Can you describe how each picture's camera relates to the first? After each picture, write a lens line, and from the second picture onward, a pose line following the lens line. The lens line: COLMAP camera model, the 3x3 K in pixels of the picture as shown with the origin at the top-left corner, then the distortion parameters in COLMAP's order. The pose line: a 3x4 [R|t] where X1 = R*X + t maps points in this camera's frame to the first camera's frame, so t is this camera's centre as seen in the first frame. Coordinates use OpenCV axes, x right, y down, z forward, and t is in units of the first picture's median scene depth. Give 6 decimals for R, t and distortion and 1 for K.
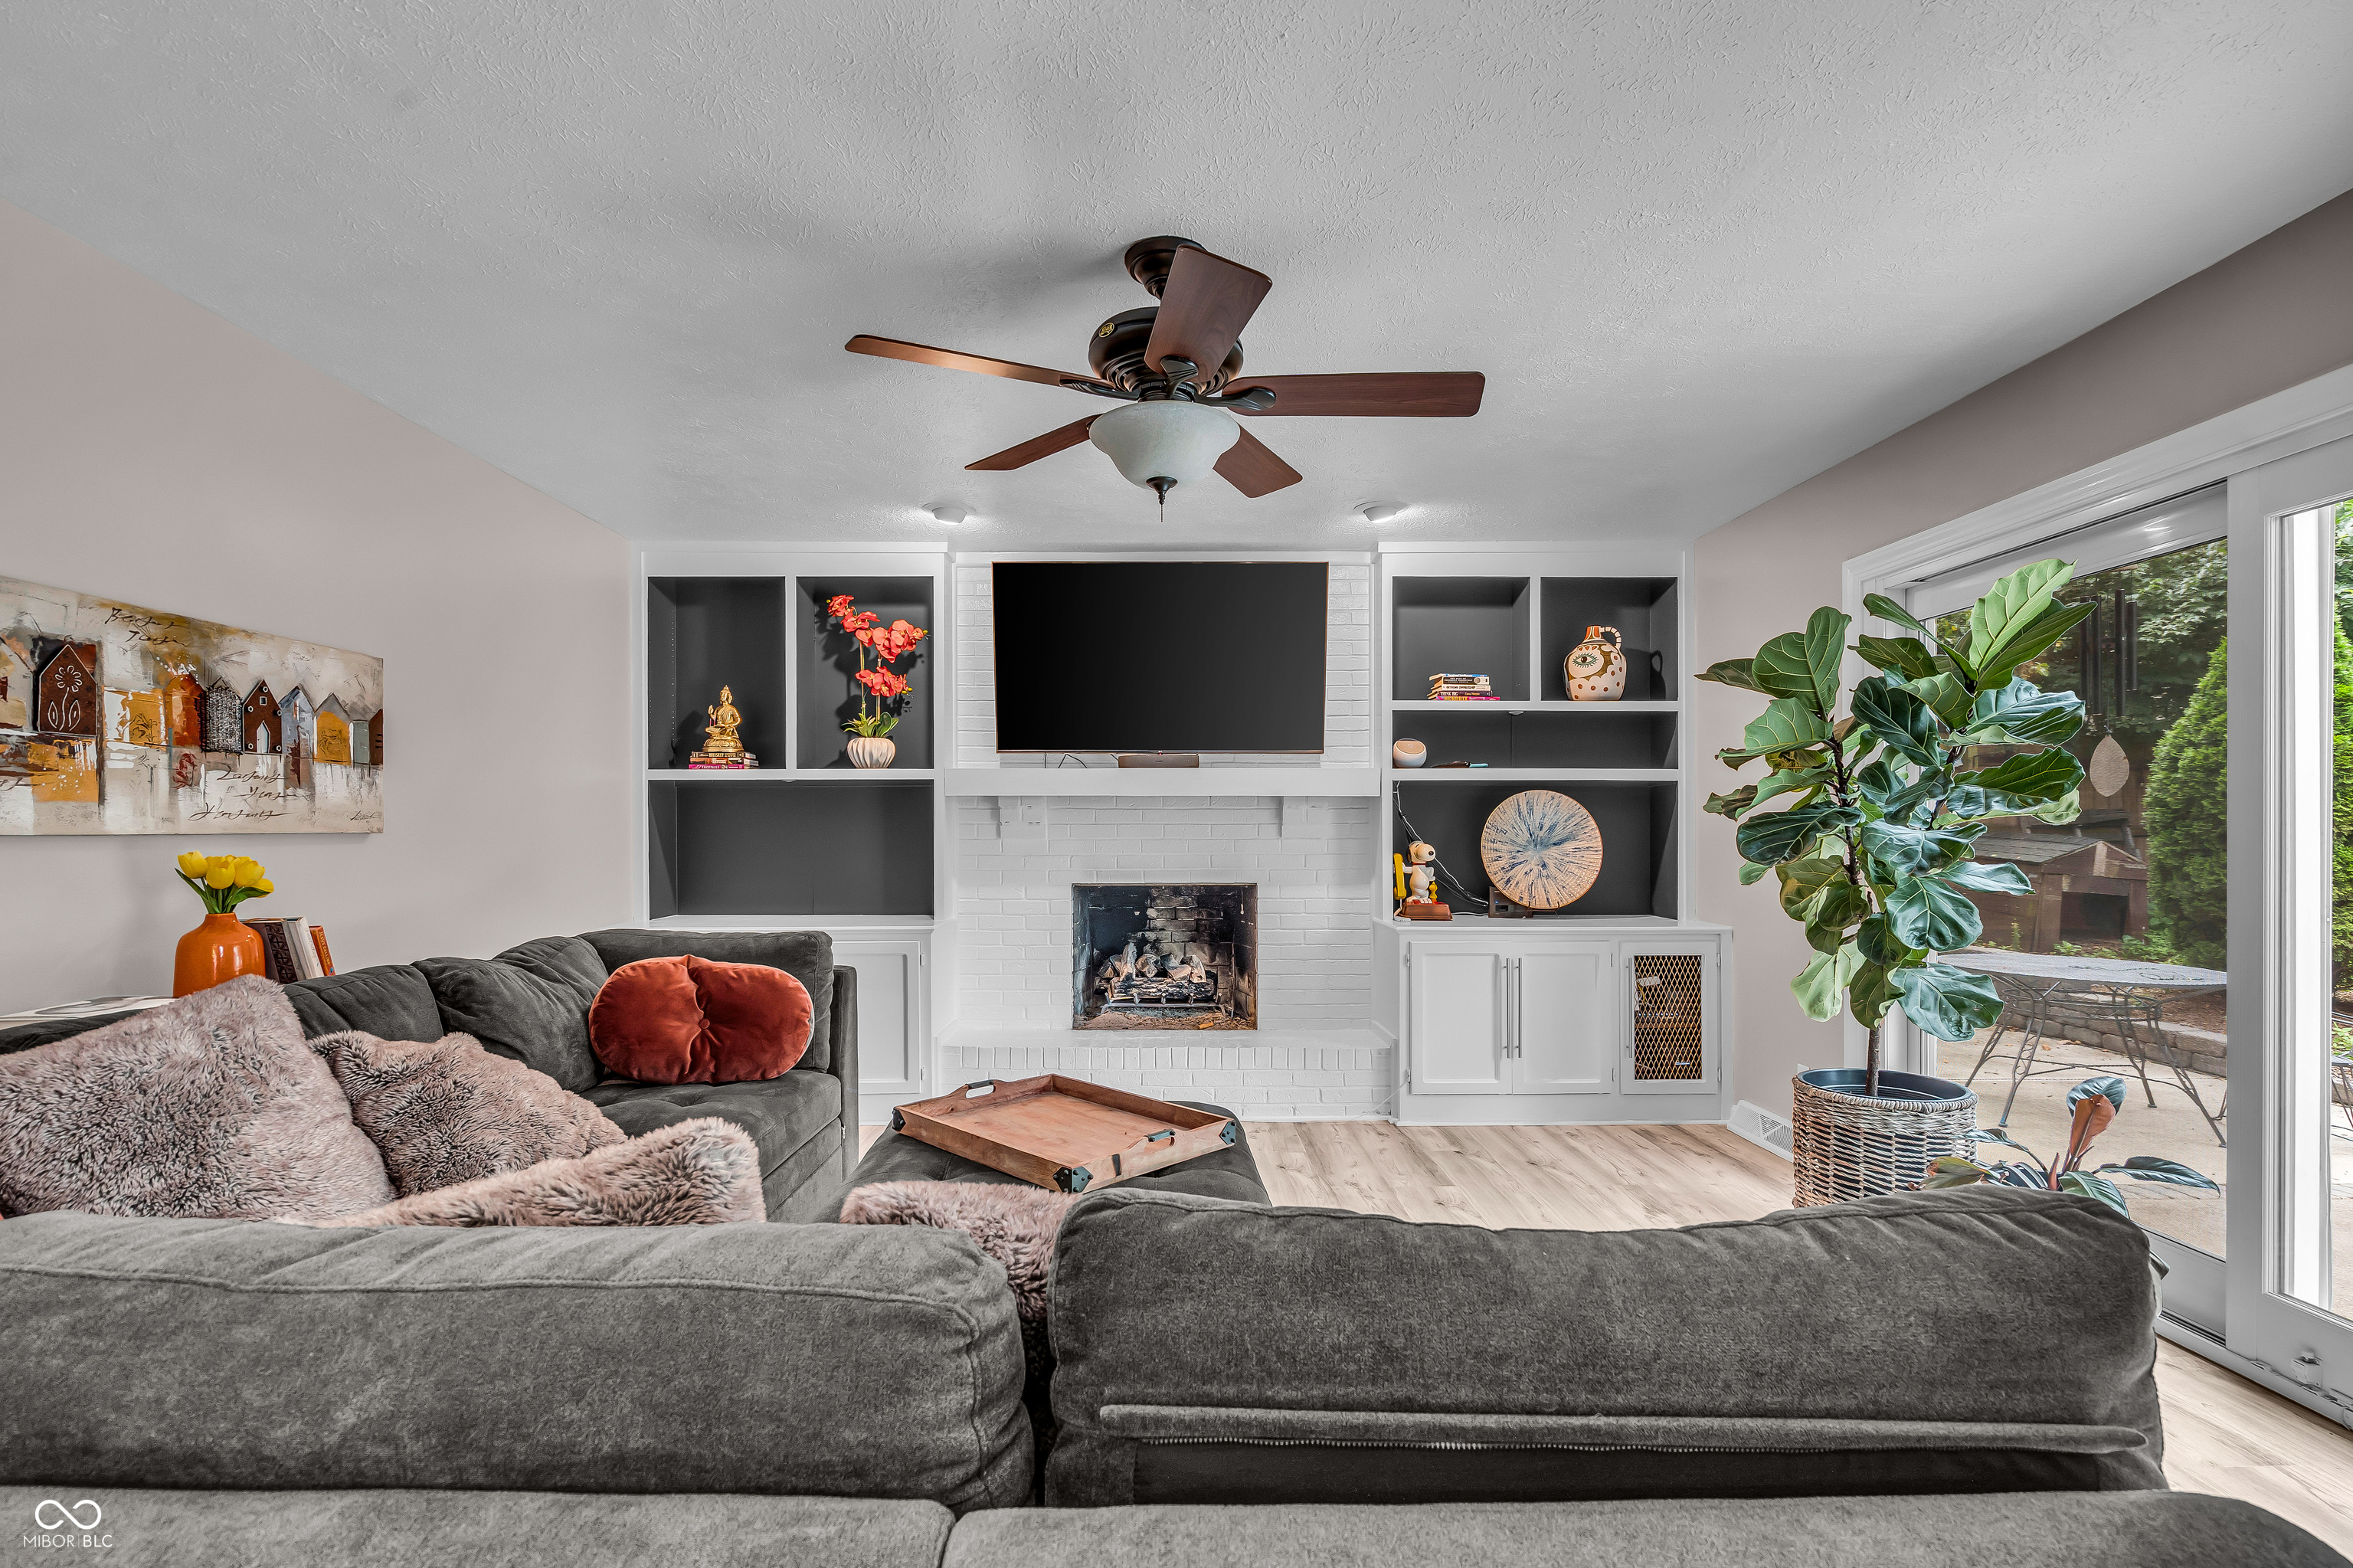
lens RADIAL K [[1070.1, 0, 1165.6], [0, 1070.1, 828.8], [0, 0, 1]] dist [-0.003692, 0.000391]
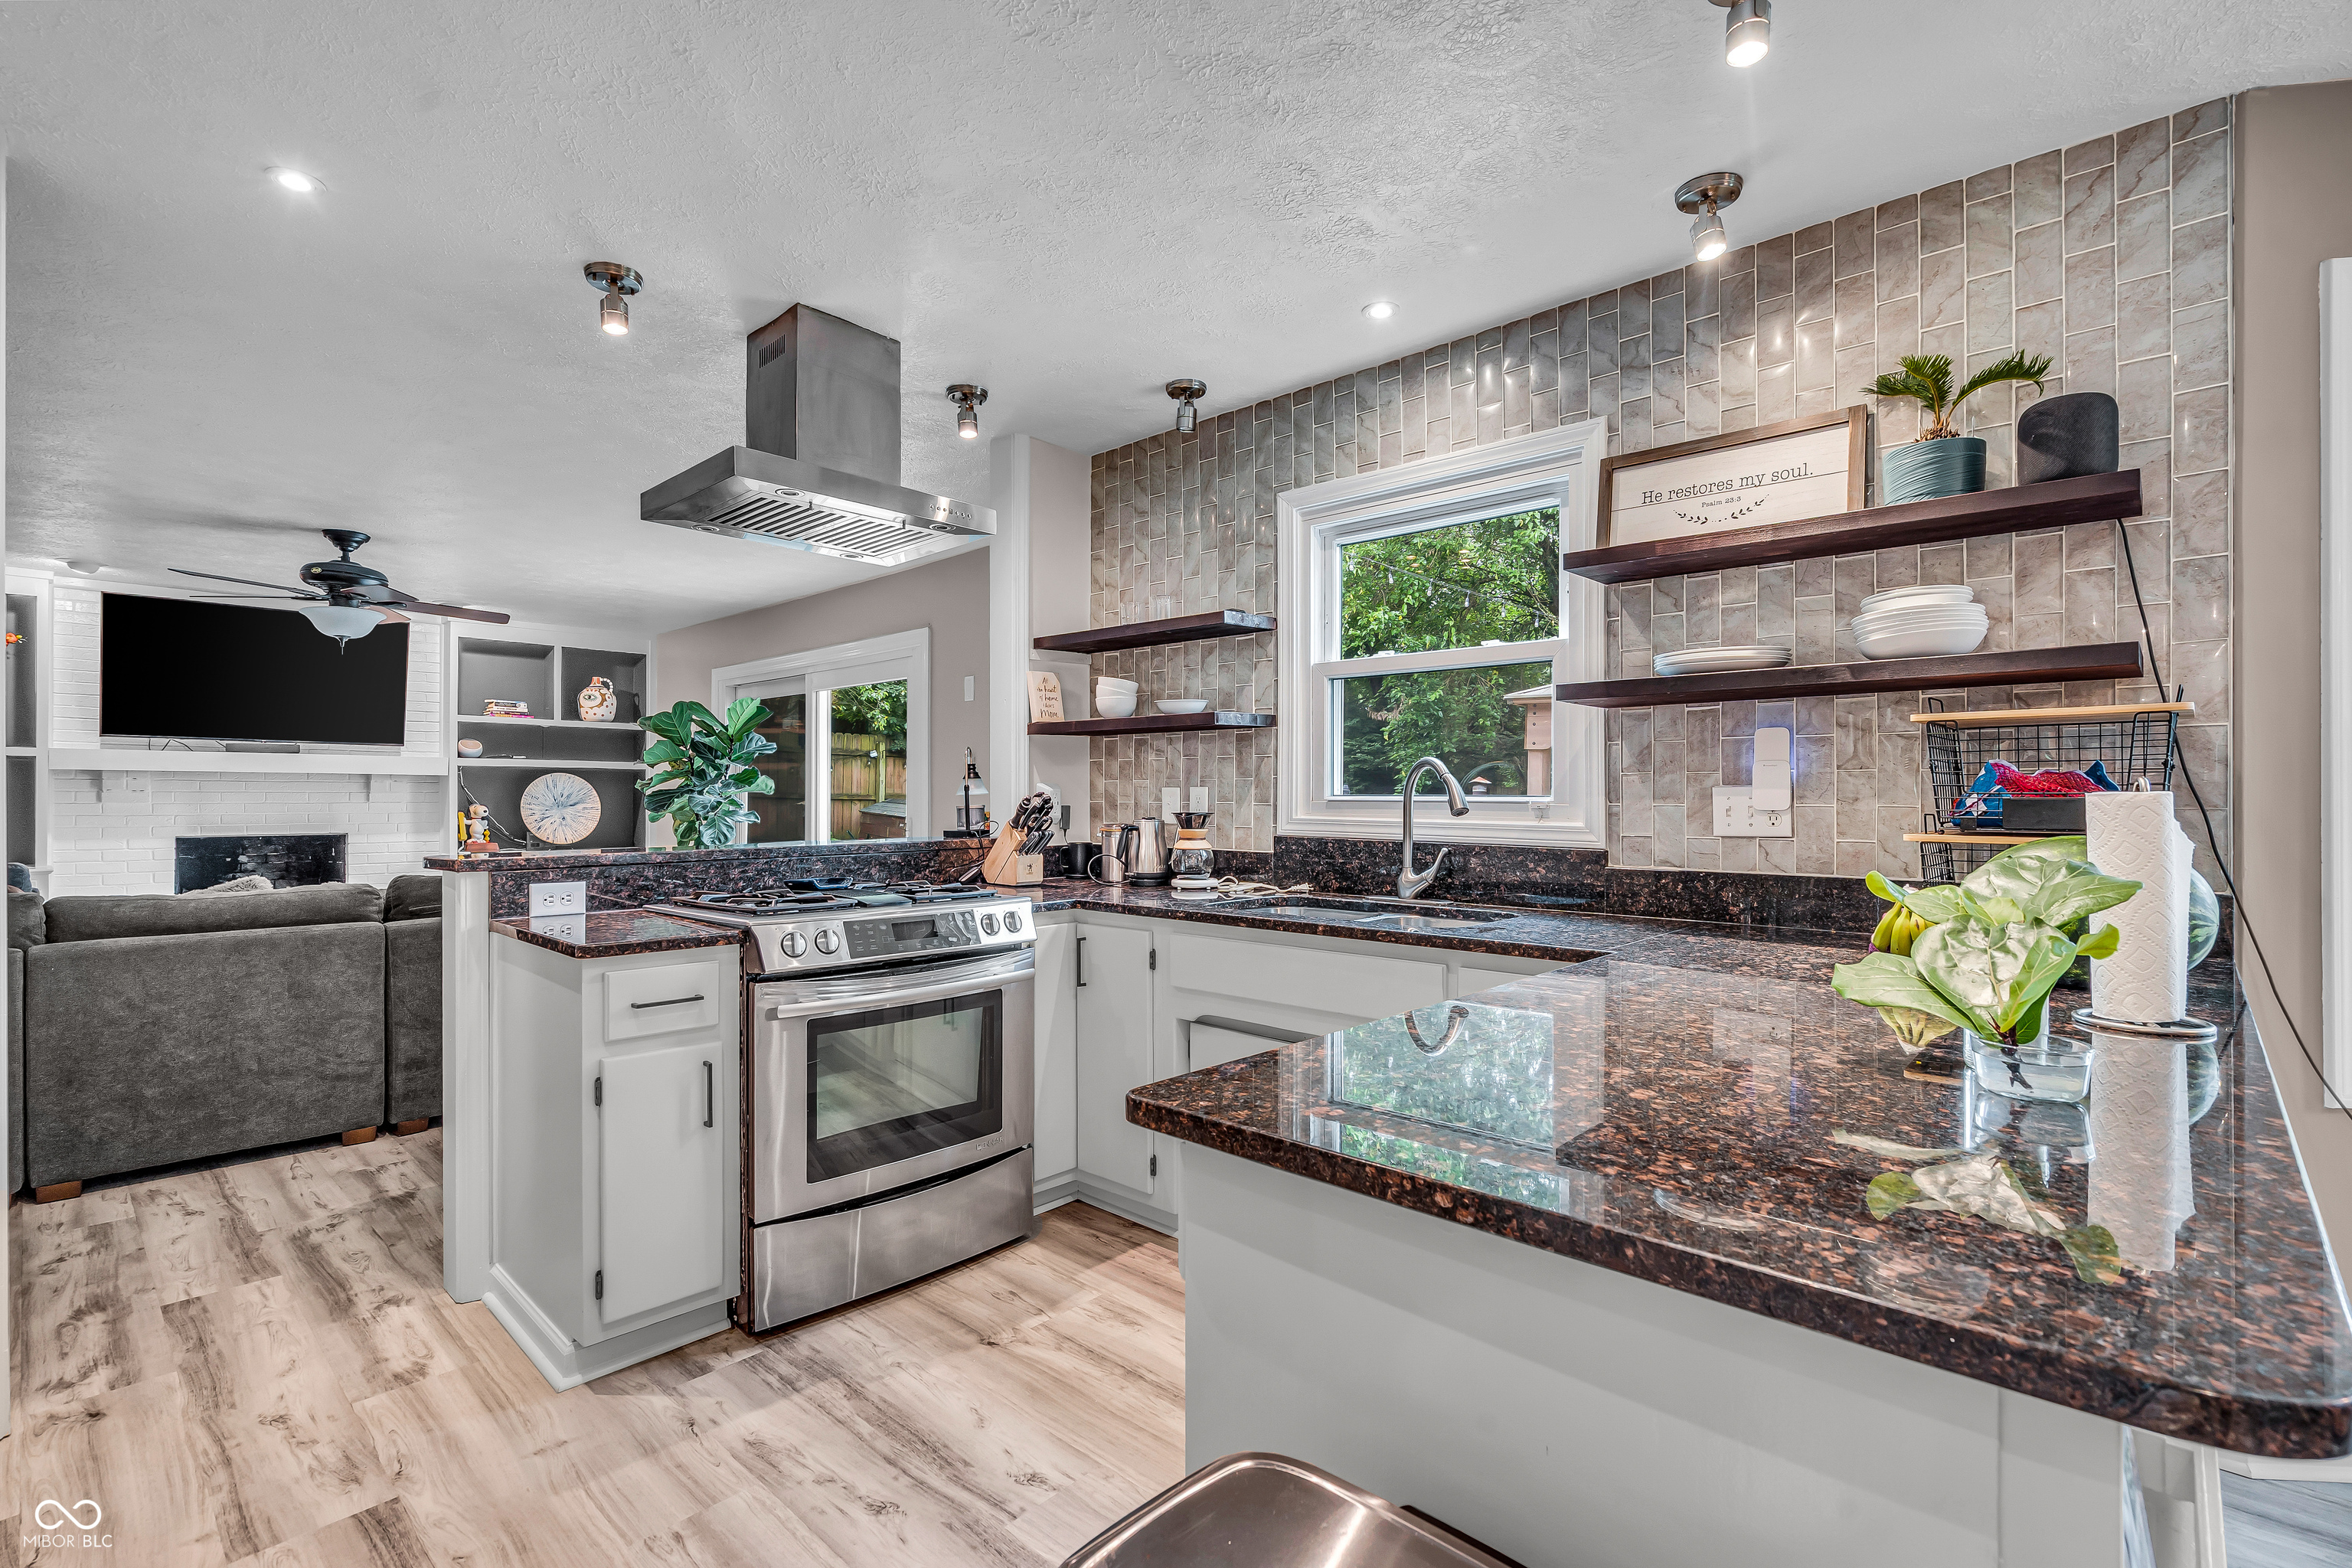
lens RADIAL K [[1063.9, 0, 1165.1], [0, 1063.9, 794.7], [0, 0, 1]] dist [-0.003515, 0.000554]
pose [[0.689193, 0.004234, 0.724565, -0.203196], [-0.003180, 0.999991, -0.002818, -0.000977], [-0.724570, -0.000362, 0.689201, -0.834253]]
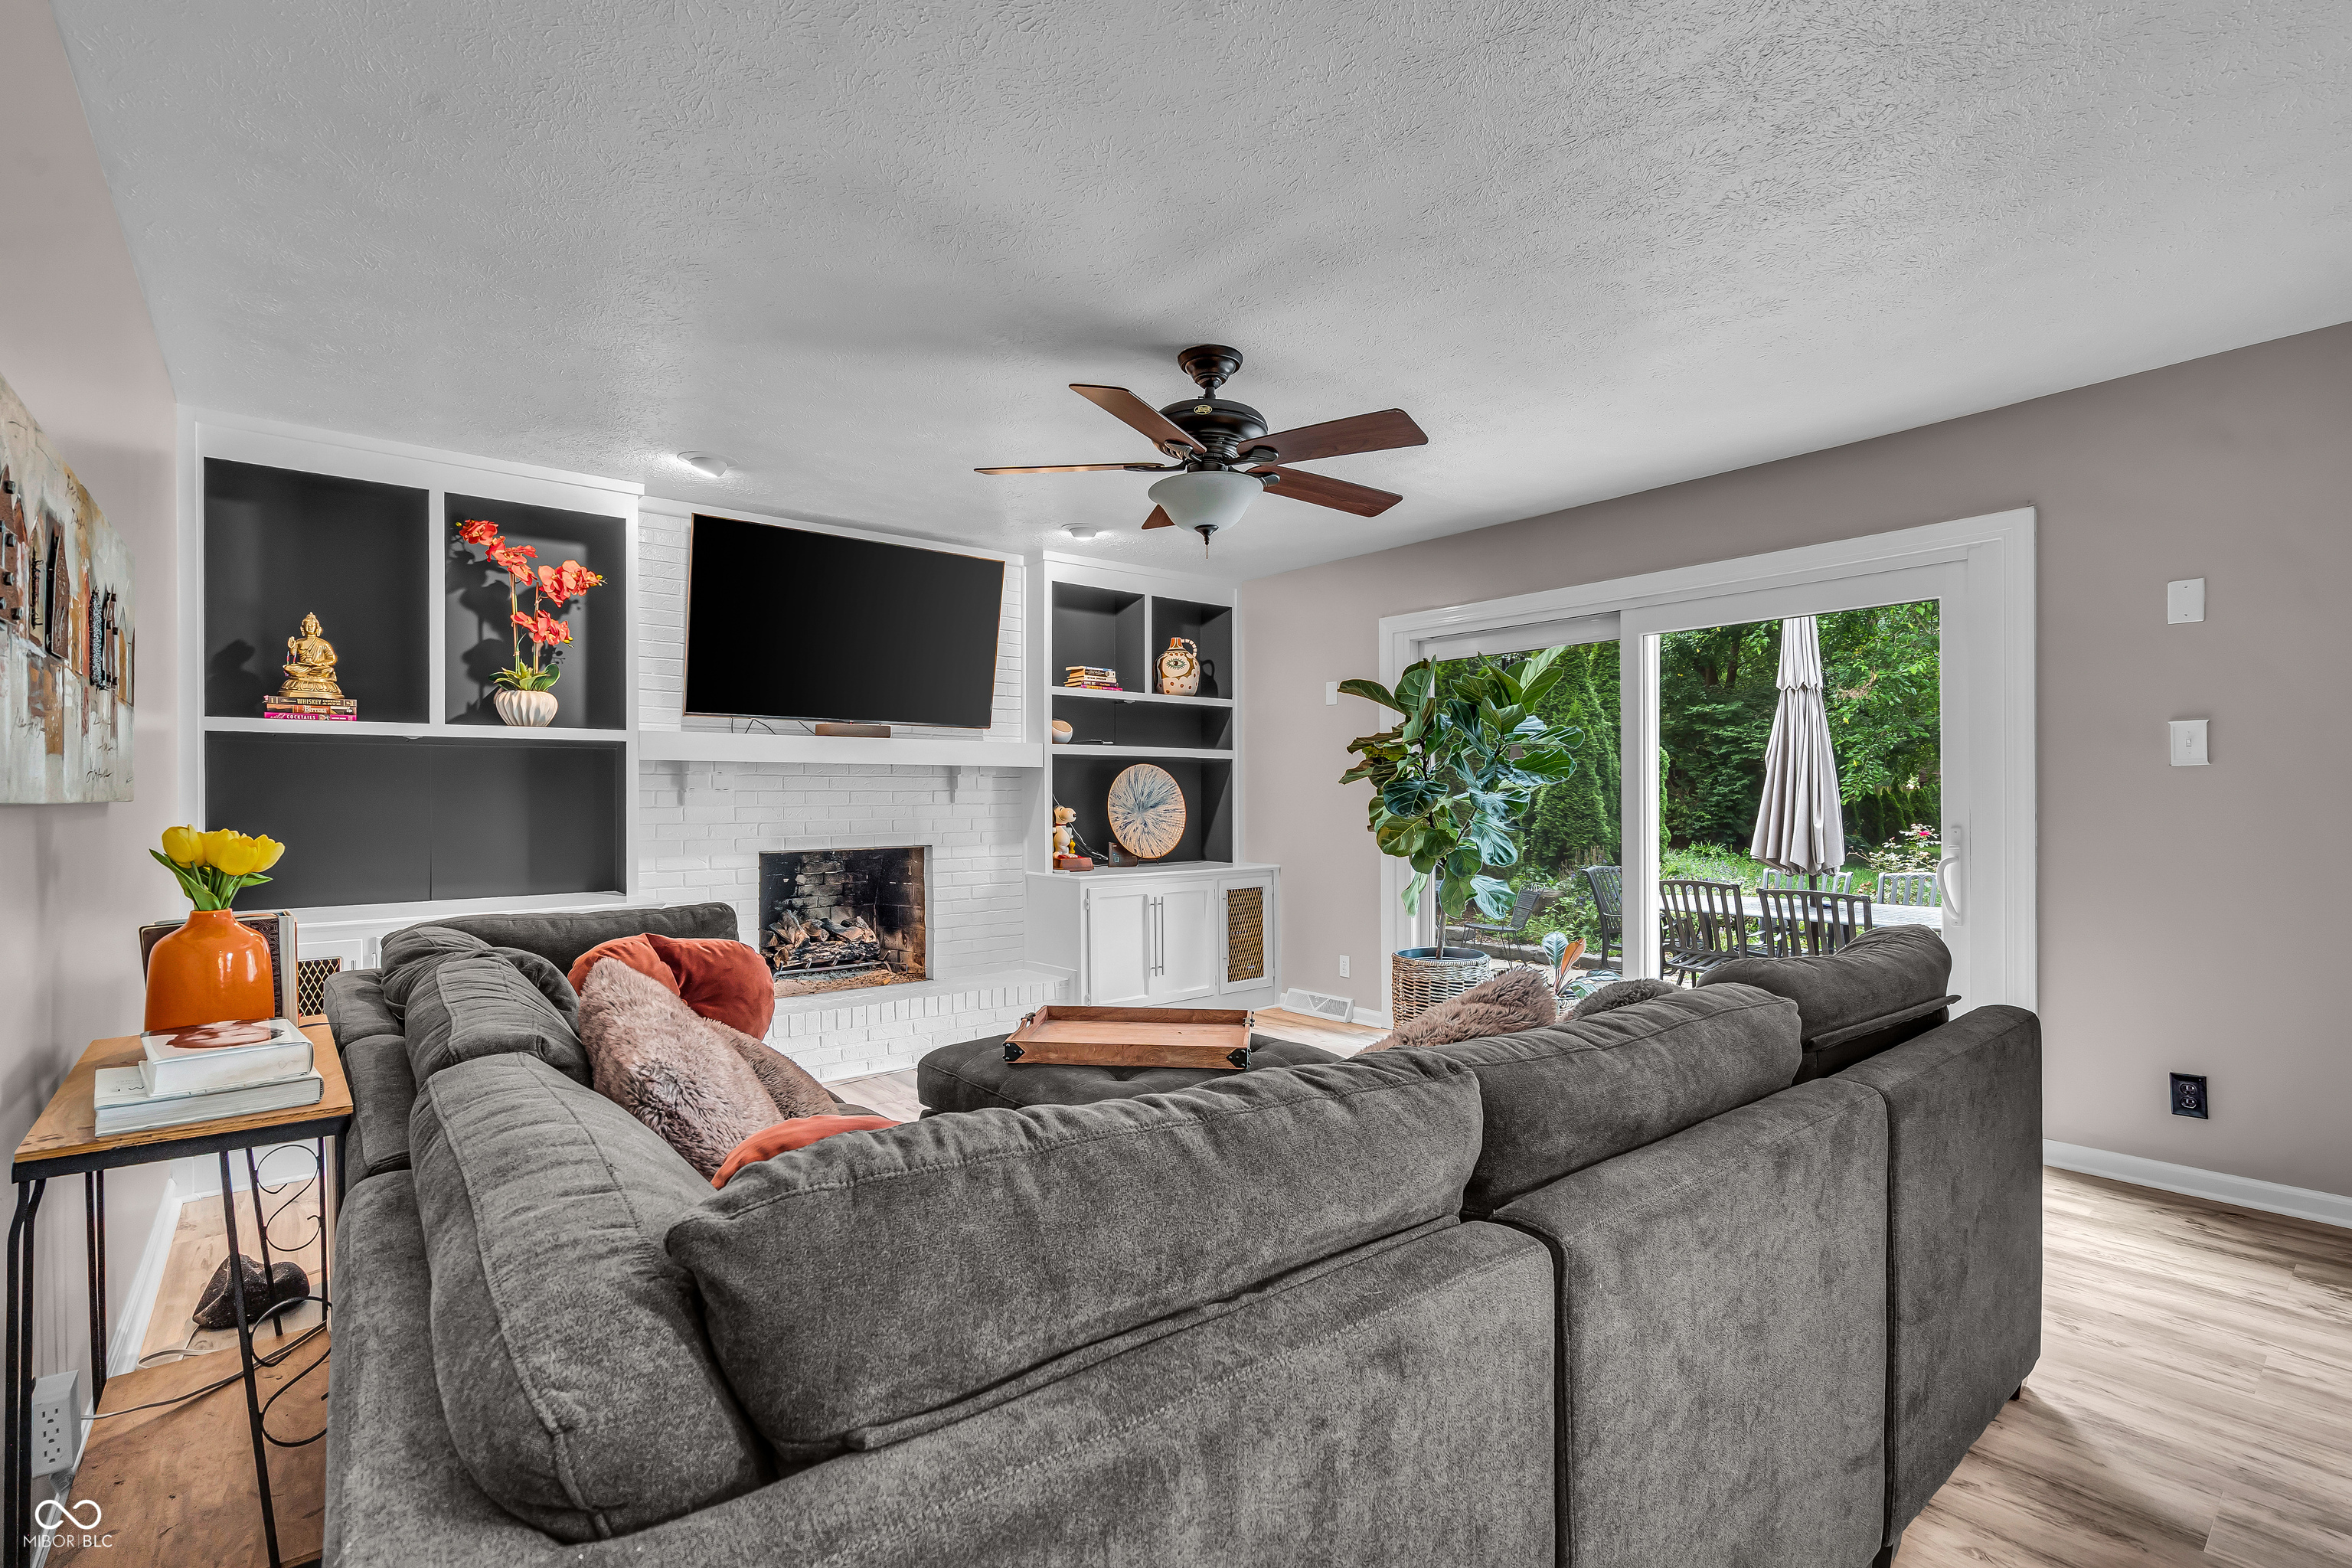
lens RADIAL K [[1063.9, 0, 1165.1], [0, 1063.9, 794.7], [0, 0, 1]] dist [-0.003515, 0.000554]
pose [[0.783147, -0.000934, 0.621836, -0.416267], [0.001763, 0.999998, -0.000718, 0.000655], [-0.621834, 0.001659, 0.783147, 0.006286]]
